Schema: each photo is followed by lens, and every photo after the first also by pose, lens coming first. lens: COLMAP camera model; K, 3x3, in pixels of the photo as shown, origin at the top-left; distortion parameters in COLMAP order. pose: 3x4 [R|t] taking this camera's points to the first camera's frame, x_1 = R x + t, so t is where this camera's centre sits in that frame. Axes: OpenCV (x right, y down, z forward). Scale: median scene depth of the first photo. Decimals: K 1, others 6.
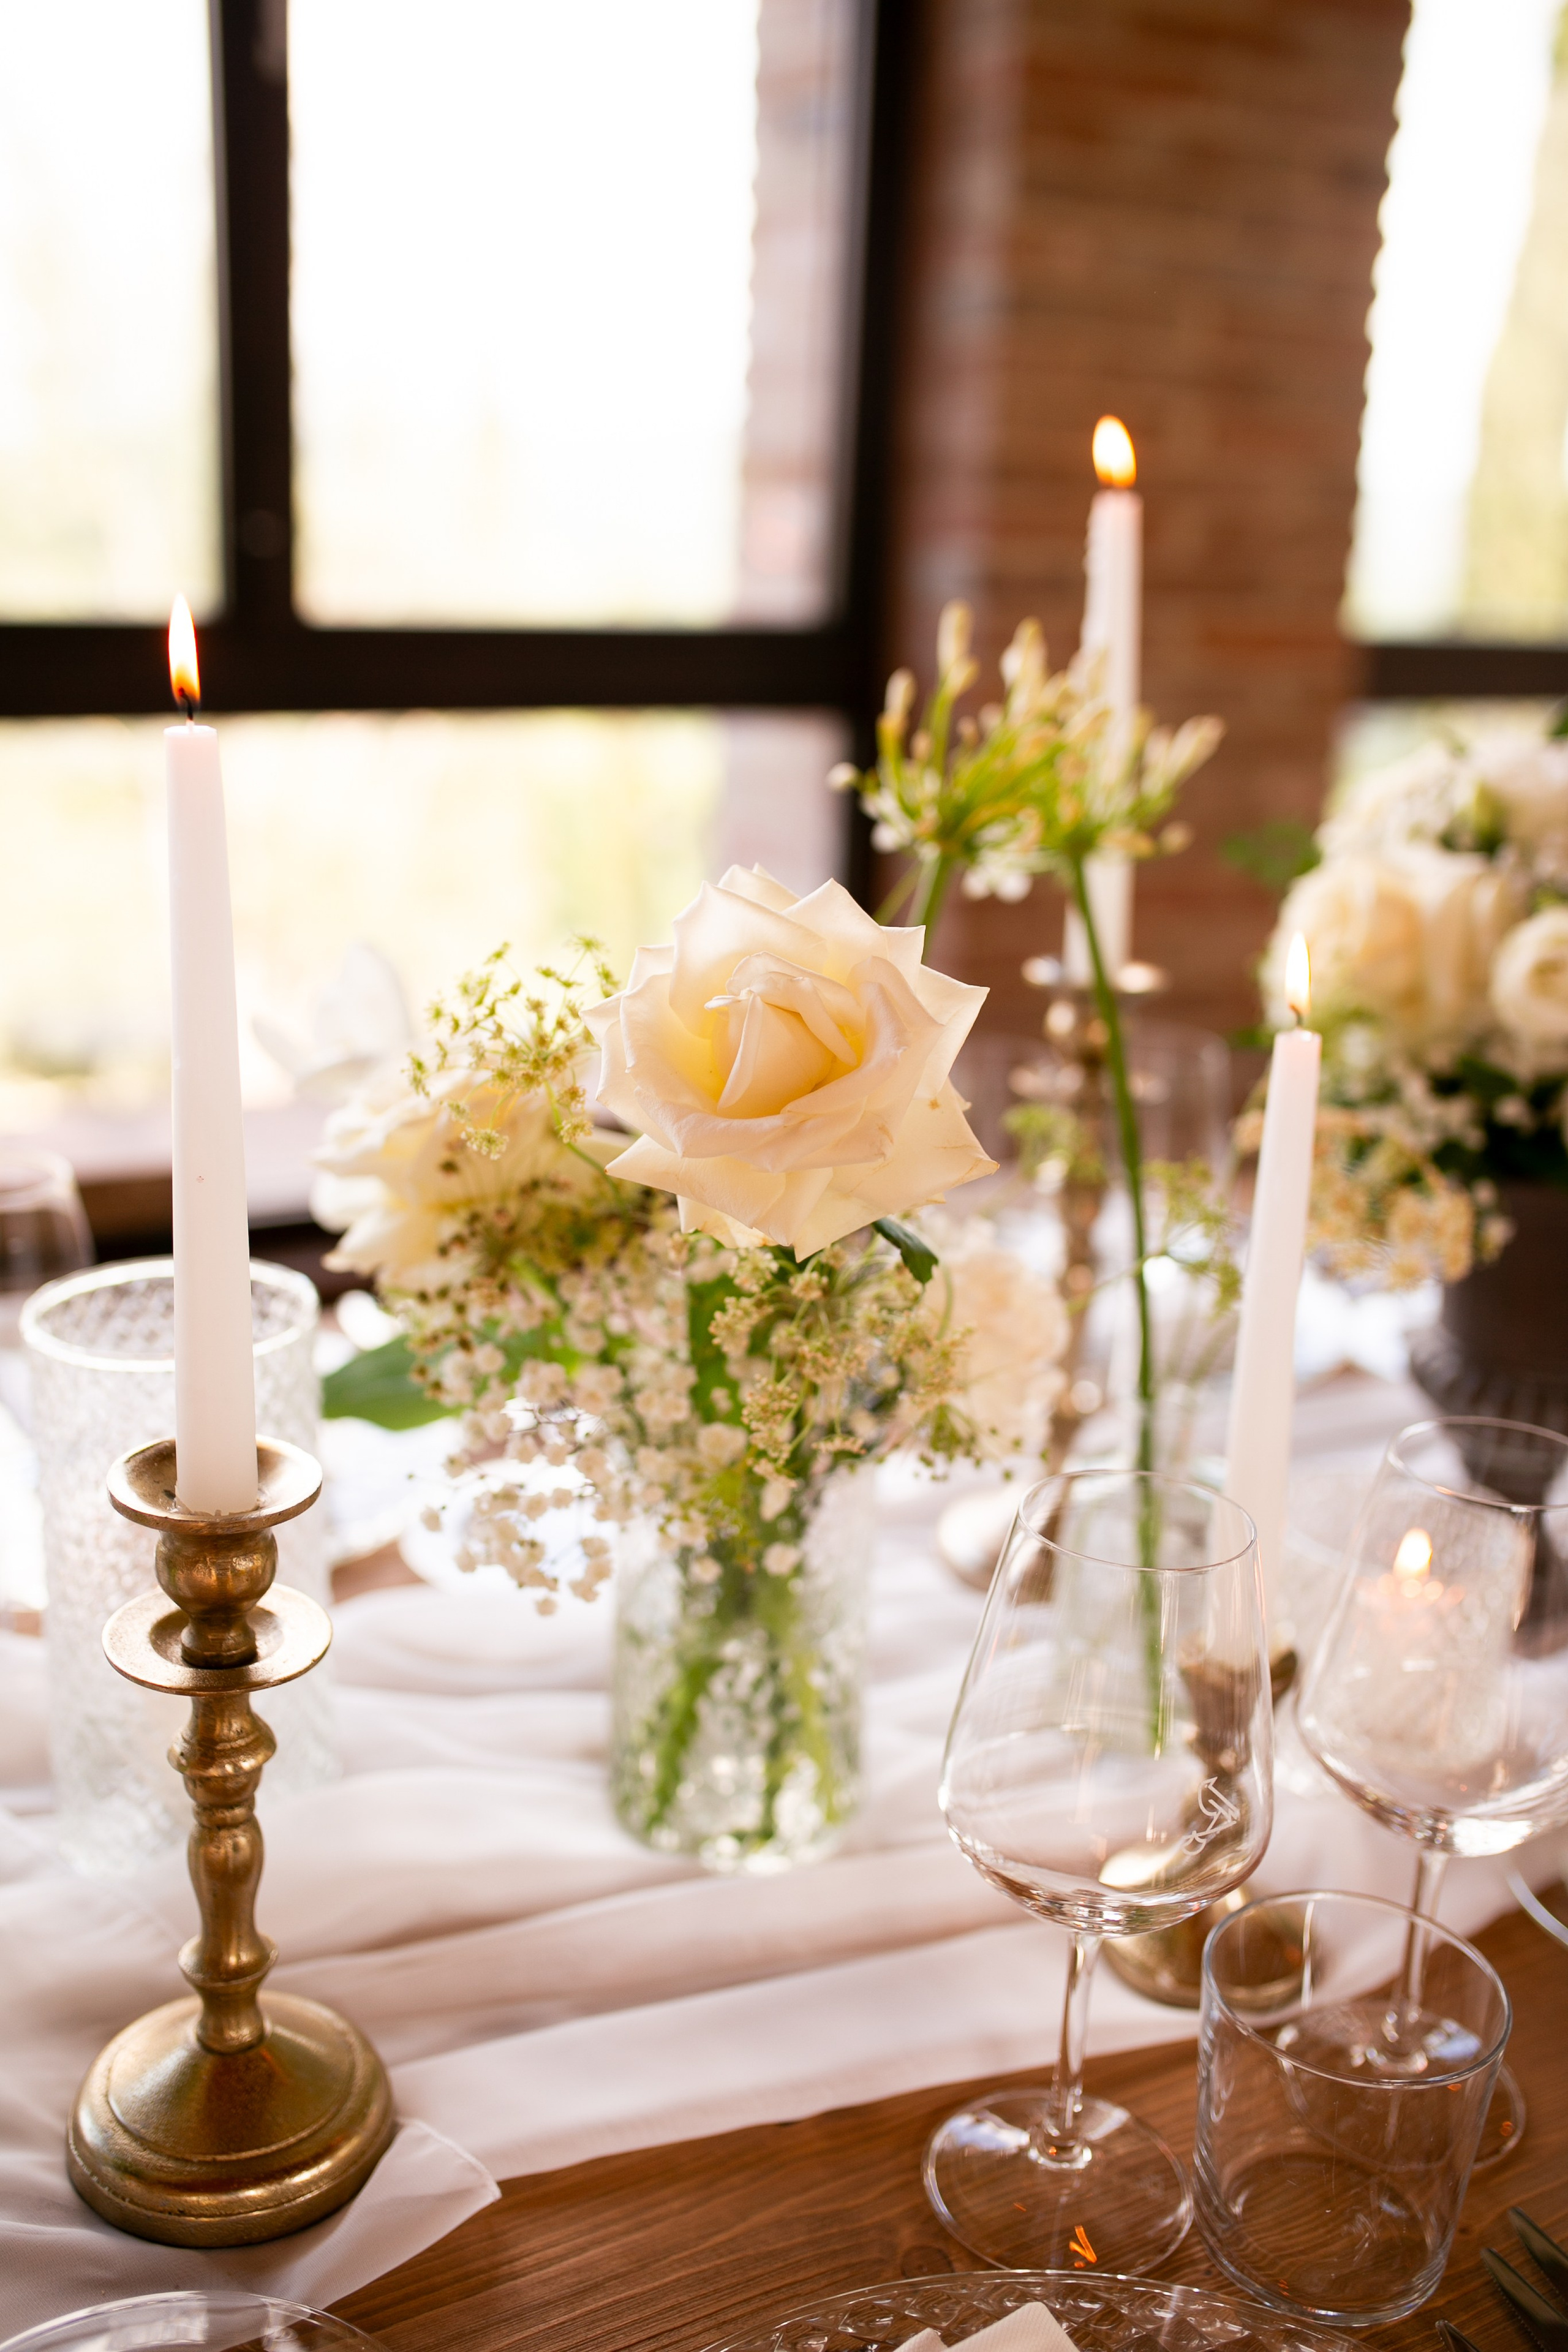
lens RADIAL K [[2304.5, 0, 784.5], [0, 2304.5, 1168.3], [0, 0, 1]] dist [-0.069898, 0.110198]
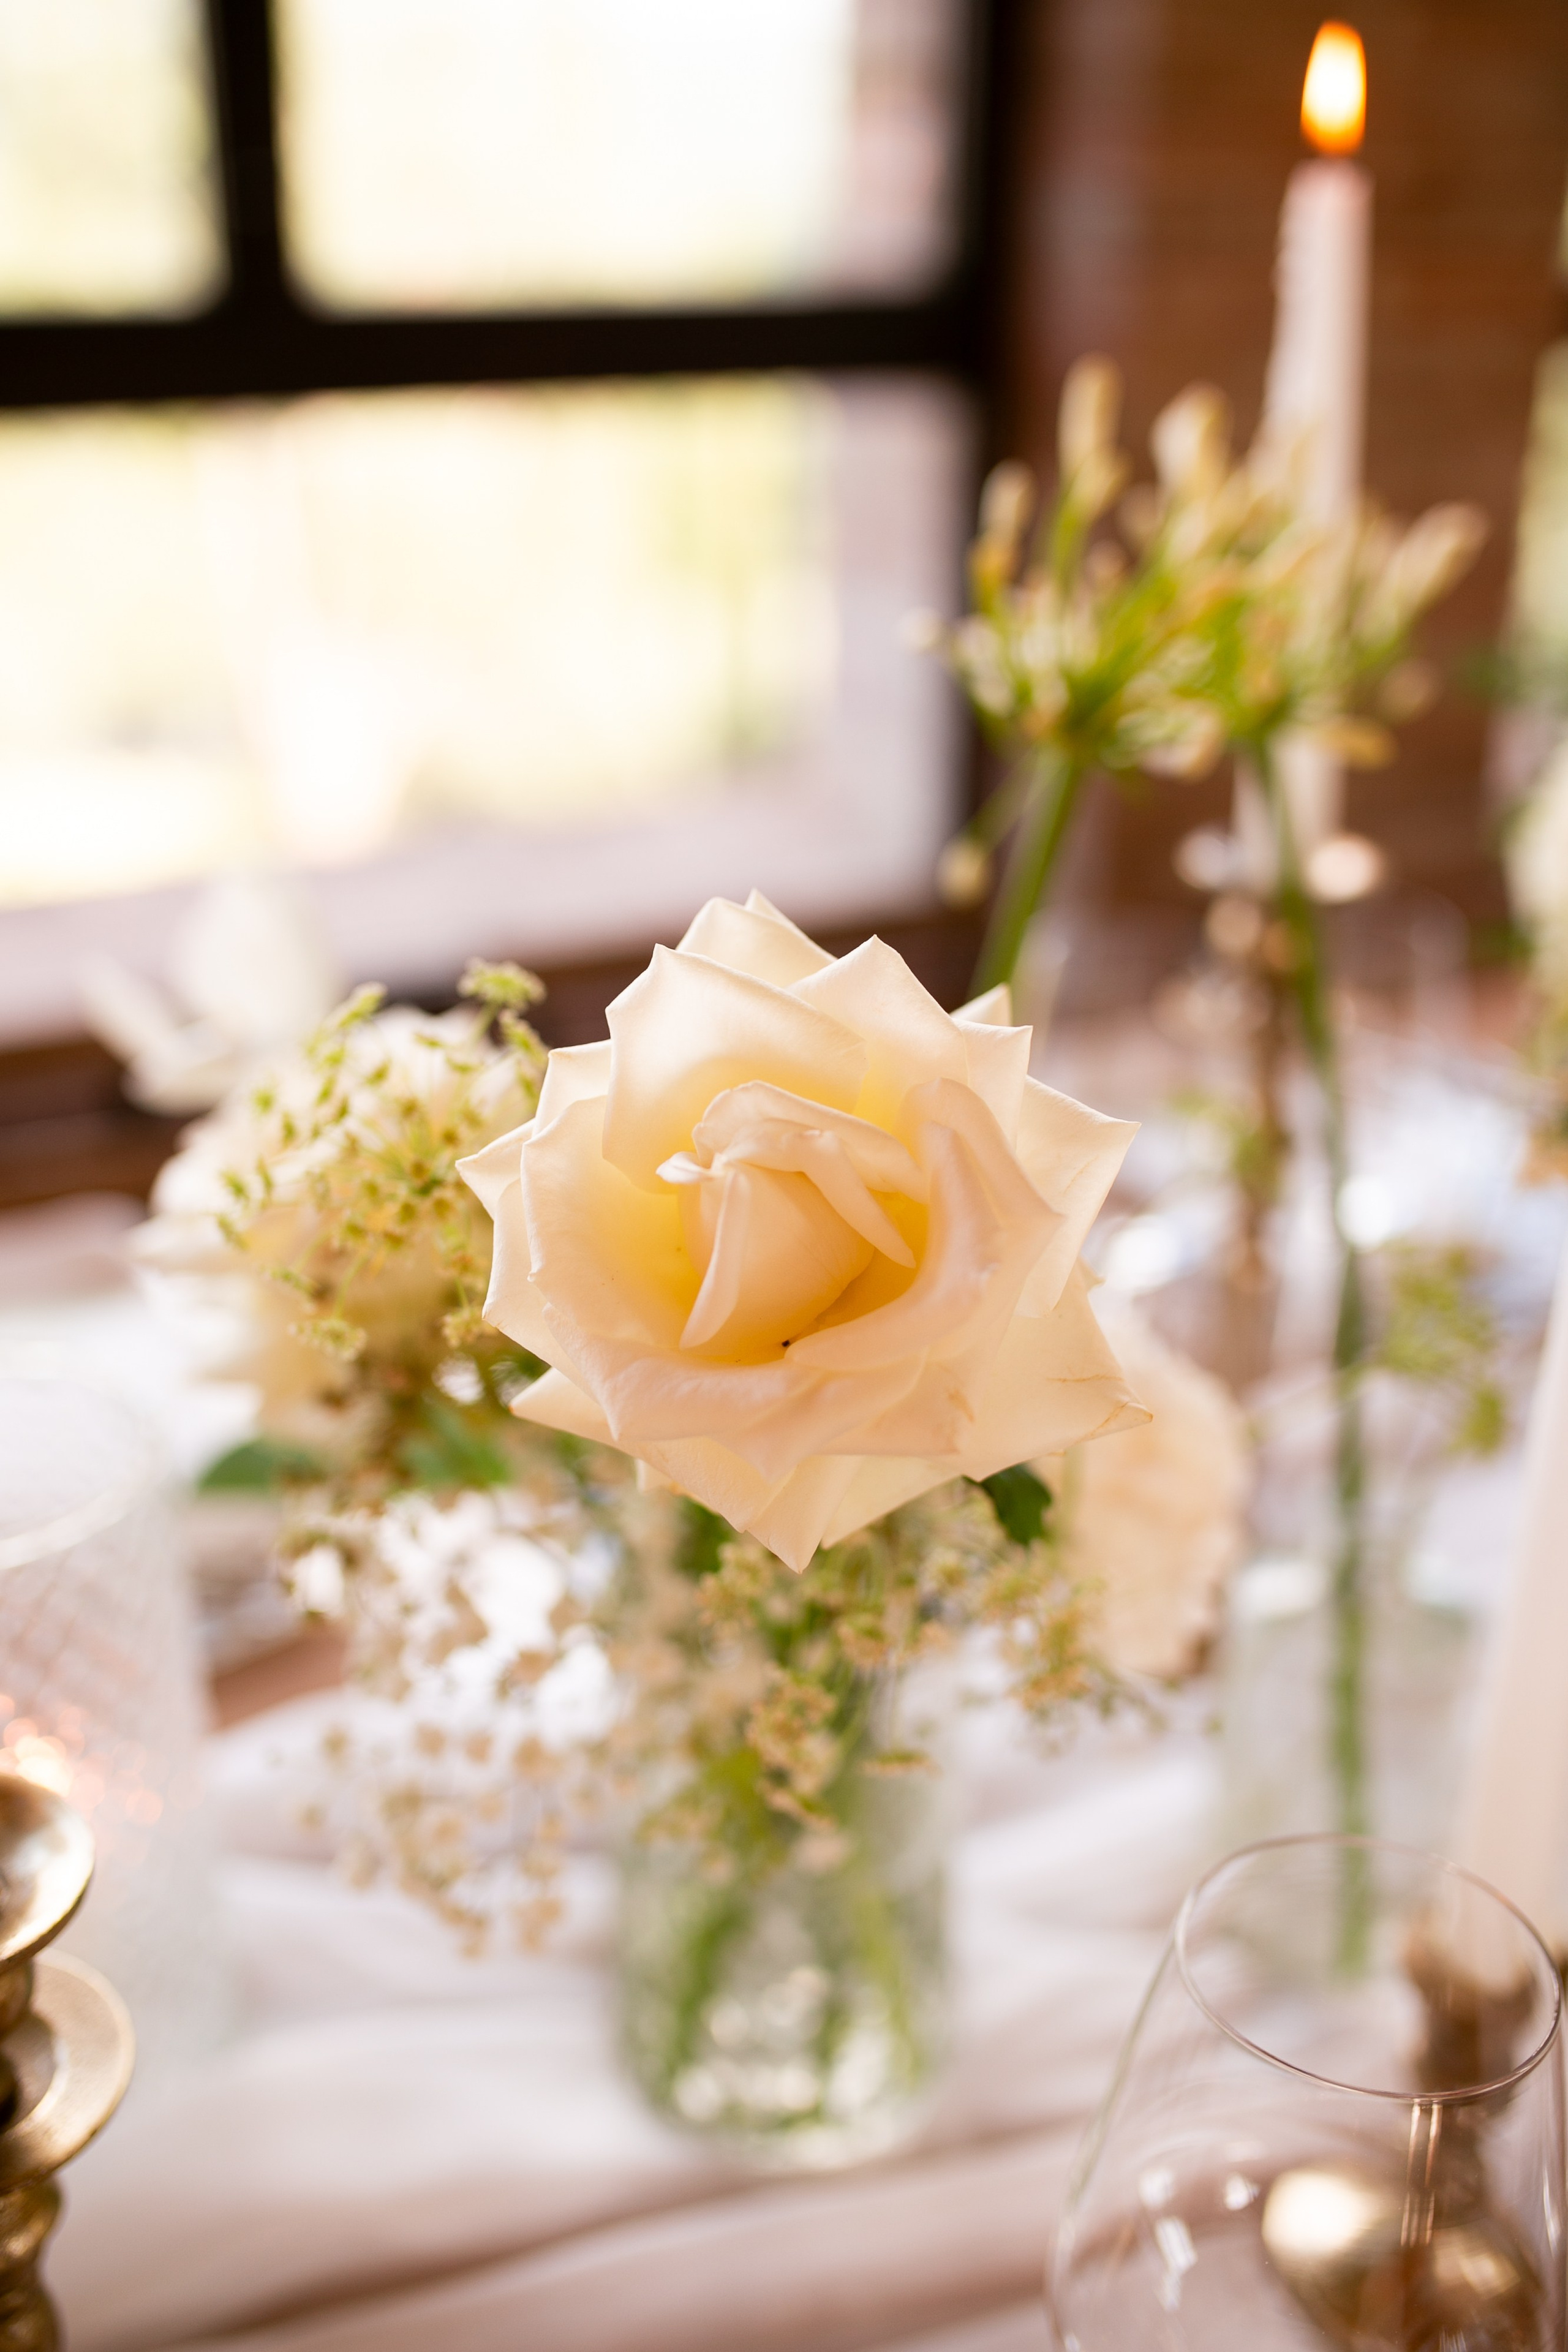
lens RADIAL K [[2304.5, 0, 784.5], [0, 2304.5, 1168.3], [0, 0, 1]] dist [-0.069898, 0.110198]
pose [[0.998379, -0.001437, -0.056893, 0.024211], [0.010449, 0.987314, 0.158433, -0.125334], [0.055943, -0.158770, 0.985729, 0.318375]]
